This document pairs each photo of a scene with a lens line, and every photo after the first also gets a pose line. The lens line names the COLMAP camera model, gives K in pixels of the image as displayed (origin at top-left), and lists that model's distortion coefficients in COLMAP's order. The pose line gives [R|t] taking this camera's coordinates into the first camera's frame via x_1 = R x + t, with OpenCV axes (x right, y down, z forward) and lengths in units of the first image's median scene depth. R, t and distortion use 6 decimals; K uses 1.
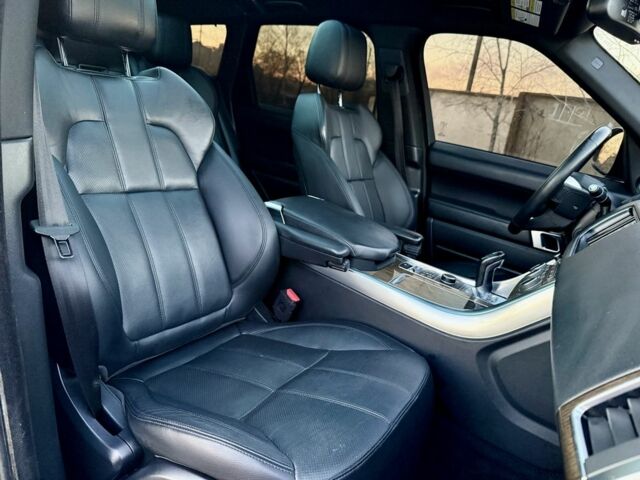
lens RADIAL K [[437.2, 0, 320.0], [0, 437.2, 240.0], [0, 0, 1]] dist [0.058910, -0.106253]
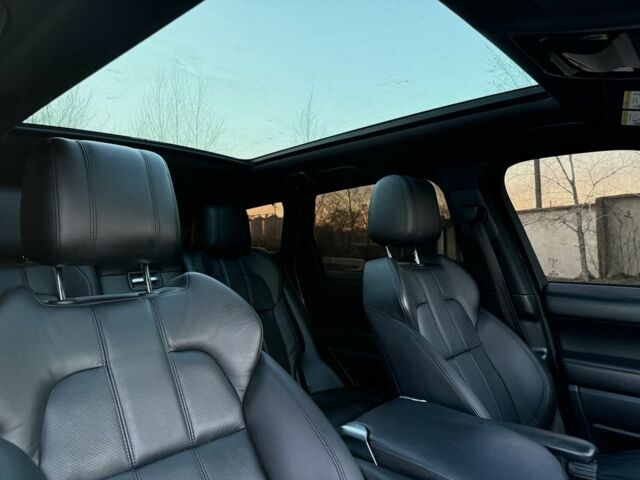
lens RADIAL K [[437.2, 0, 320.0], [0, 437.2, 240.0], [0, 0, 1]] dist [0.058910, -0.106253]
pose [[0.970074, -0.189068, -0.152348, 0.001573], [0.129114, 0.933043, -0.335797, -0.093050], [0.205635, 0.306078, 0.929532, 0.179182]]
